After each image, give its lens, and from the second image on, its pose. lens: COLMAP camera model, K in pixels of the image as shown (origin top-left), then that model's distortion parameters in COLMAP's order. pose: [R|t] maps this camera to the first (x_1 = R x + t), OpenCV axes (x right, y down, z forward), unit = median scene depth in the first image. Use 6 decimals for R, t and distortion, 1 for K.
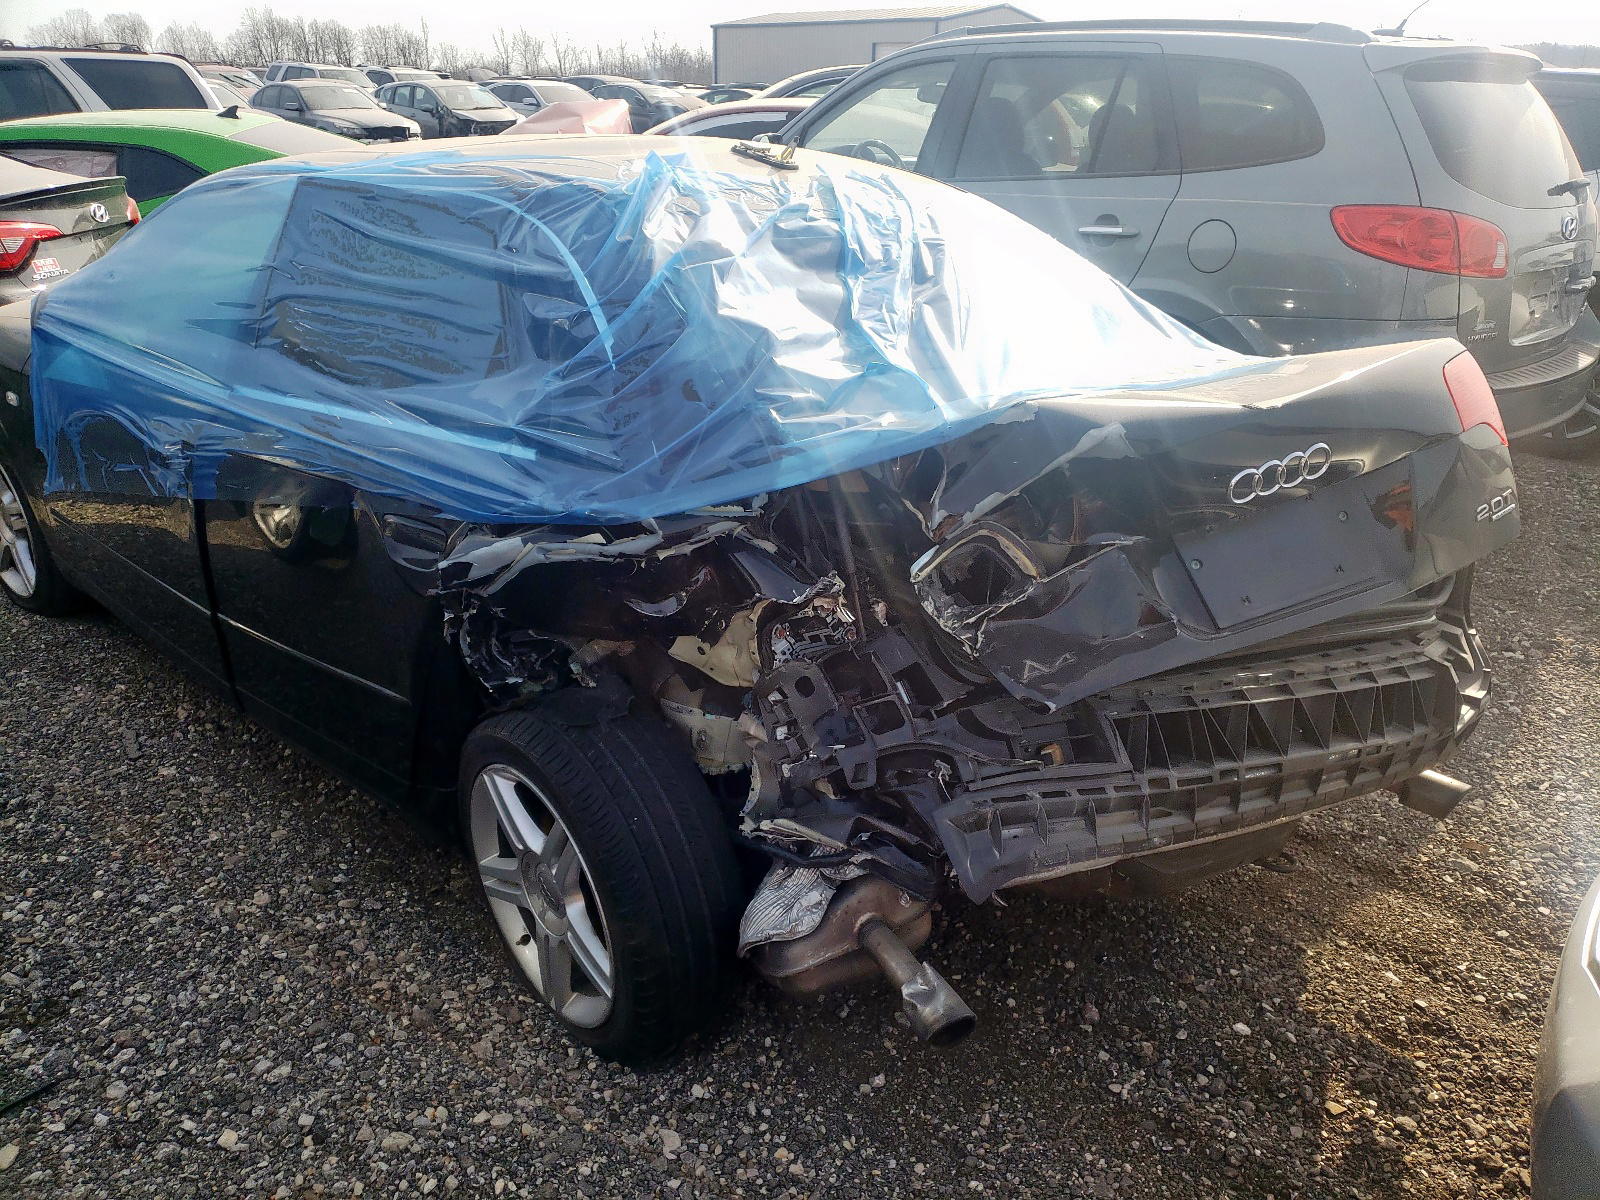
lens RADIAL K [[1206.5, 0, 800.0], [0, 1206.5, 600.0], [0, 0, 1]] dist [0.029770, 0.045822]
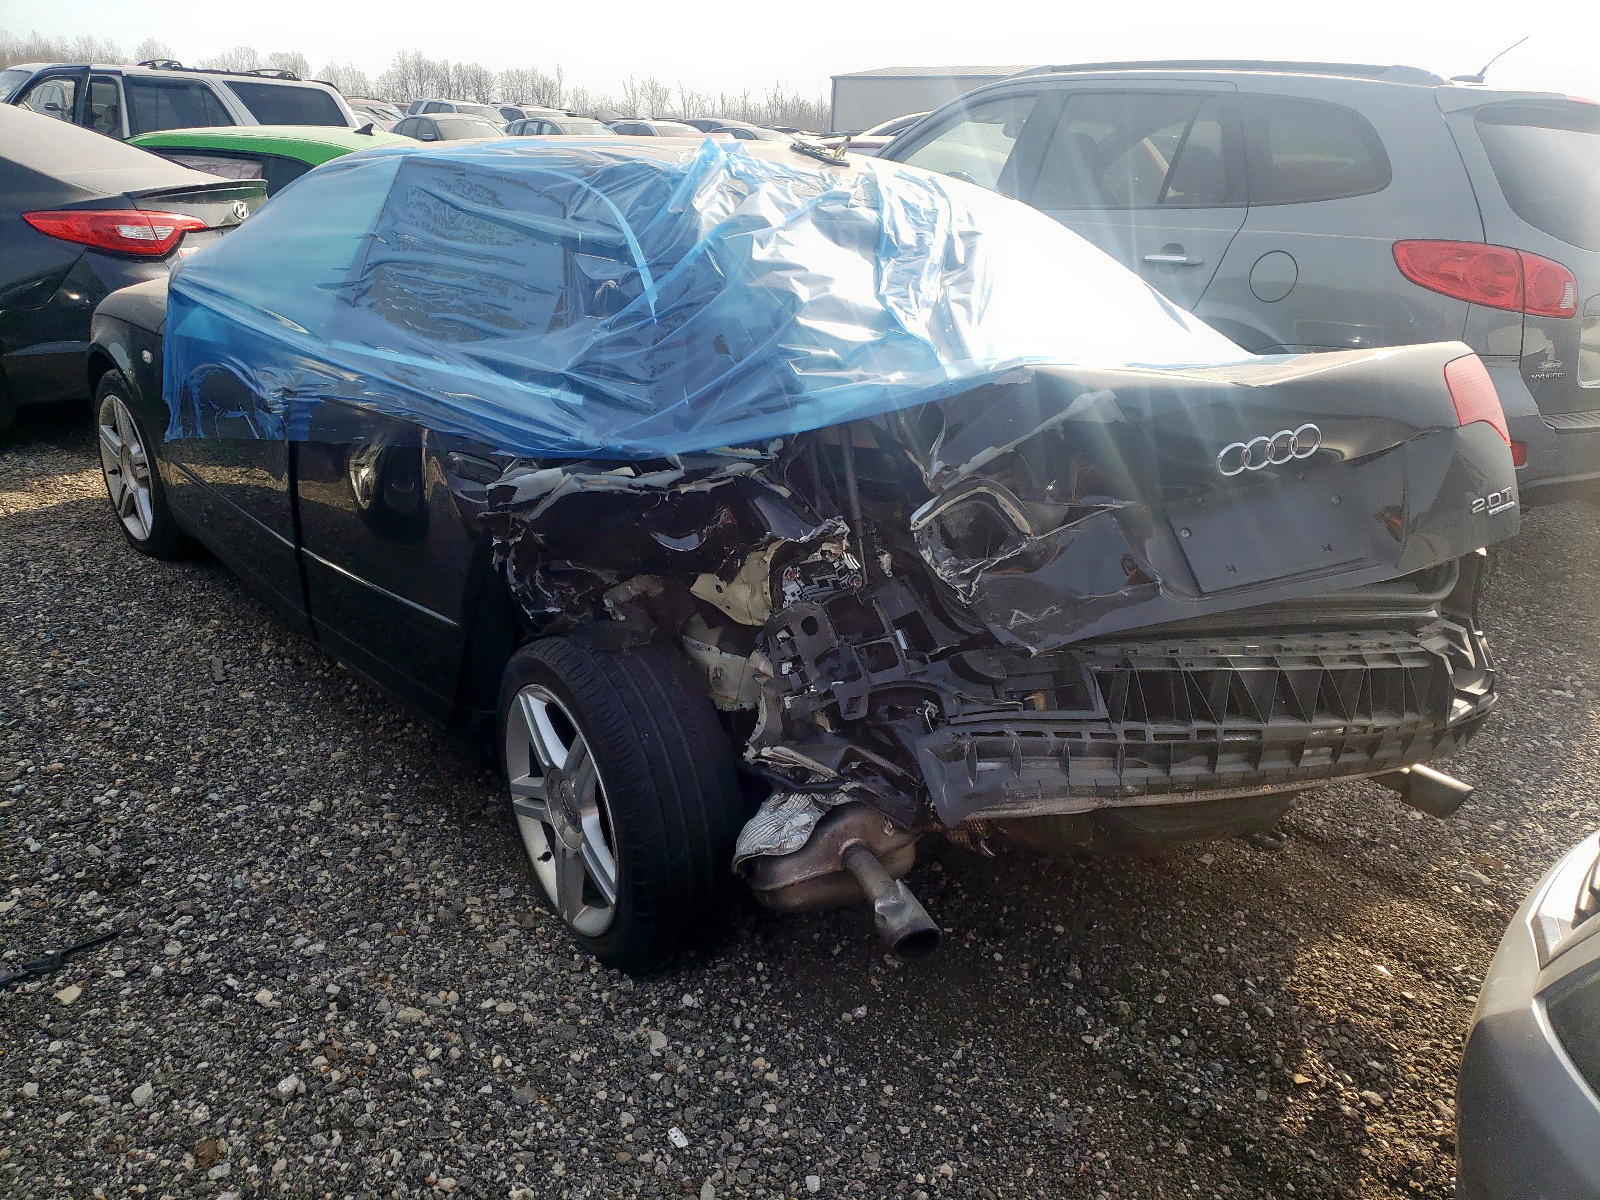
lens RADIAL K [[1223.1, 0, 800.0], [0, 1223.1, 600.0], [0, 0, 1]] dist [0.054476, 0.002171]
pose [[0.994391, 0.064536, -0.083799, 0.080838], [-0.068671, 0.996511, -0.047435, 0.096555], [0.080446, 0.052924, 0.995353, -0.087852]]
